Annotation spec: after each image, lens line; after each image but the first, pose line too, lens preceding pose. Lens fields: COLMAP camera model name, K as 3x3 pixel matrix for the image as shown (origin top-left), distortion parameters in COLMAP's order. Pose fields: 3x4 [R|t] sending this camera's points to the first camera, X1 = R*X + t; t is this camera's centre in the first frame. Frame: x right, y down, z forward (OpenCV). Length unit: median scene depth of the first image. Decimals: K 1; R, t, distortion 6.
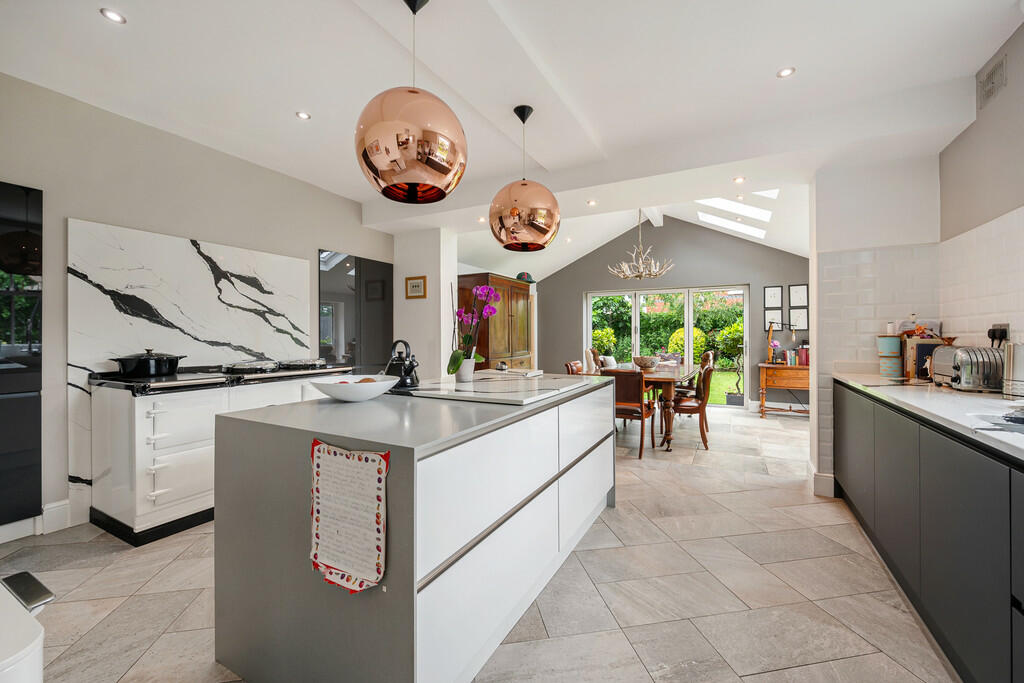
lens RADIAL K [[412.4, 0, 512.8], [0, 412.4, 332.8], [0, 0, 1]] dist [-0.001271, -0.000488]
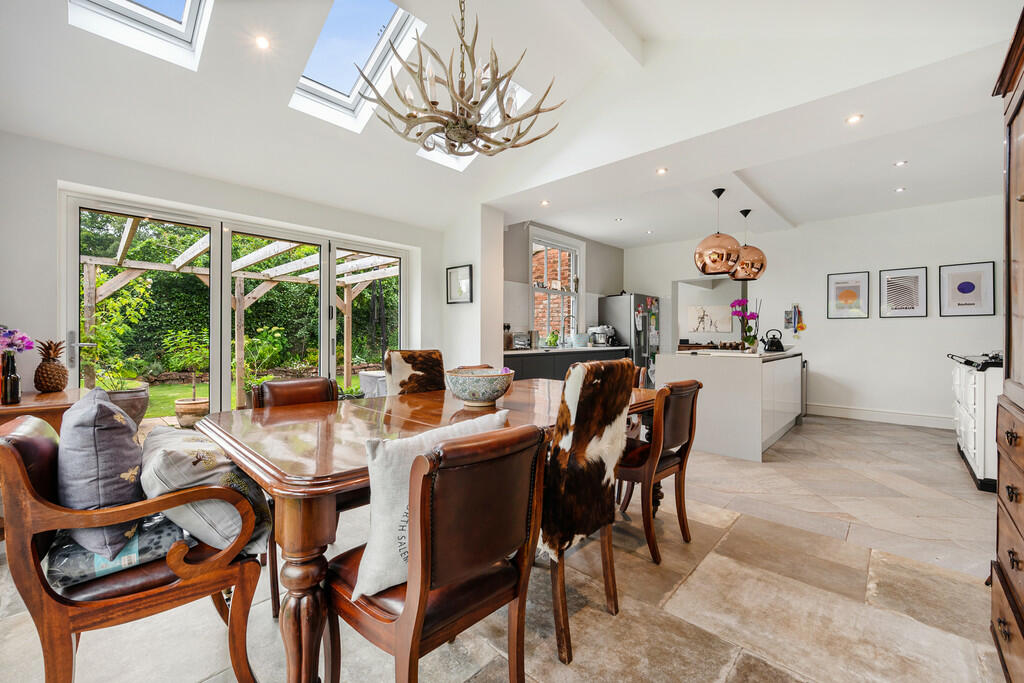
lens RADIAL K [[412.4, 0, 513.5], [0, 412.4, 335.6], [0, 0, 1]] dist [-0.001271, -0.000488]
pose [[-0.966396, -0.002979, 0.257042, 0.168205], [-0.004365, 0.999979, -0.004825, 0.022919], [-0.257022, -0.005785, -0.966388, 1.185270]]
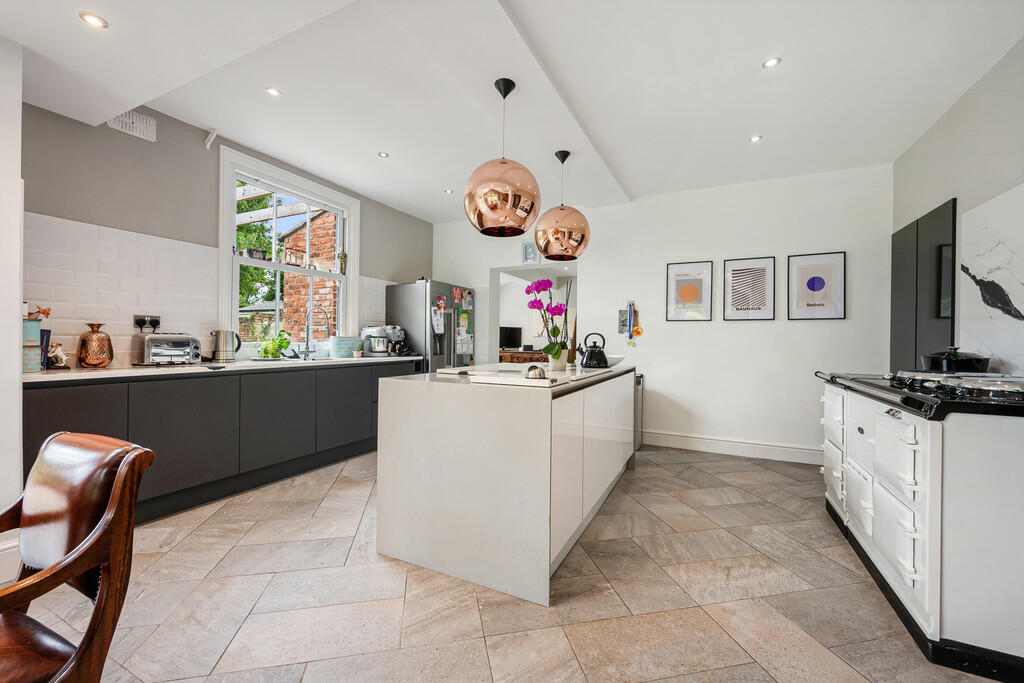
lens RADIAL K [[412.4, 0, 505.7], [0, 412.4, 341.3], [0, 0, 1]] dist [-0.001271, -0.000488]
pose [[-0.999656, -0.011809, -0.023416, 0.017200], [-0.011746, 0.999927, -0.002830, 0.018120], [0.023447, -0.002554, -0.999722, 0.812978]]
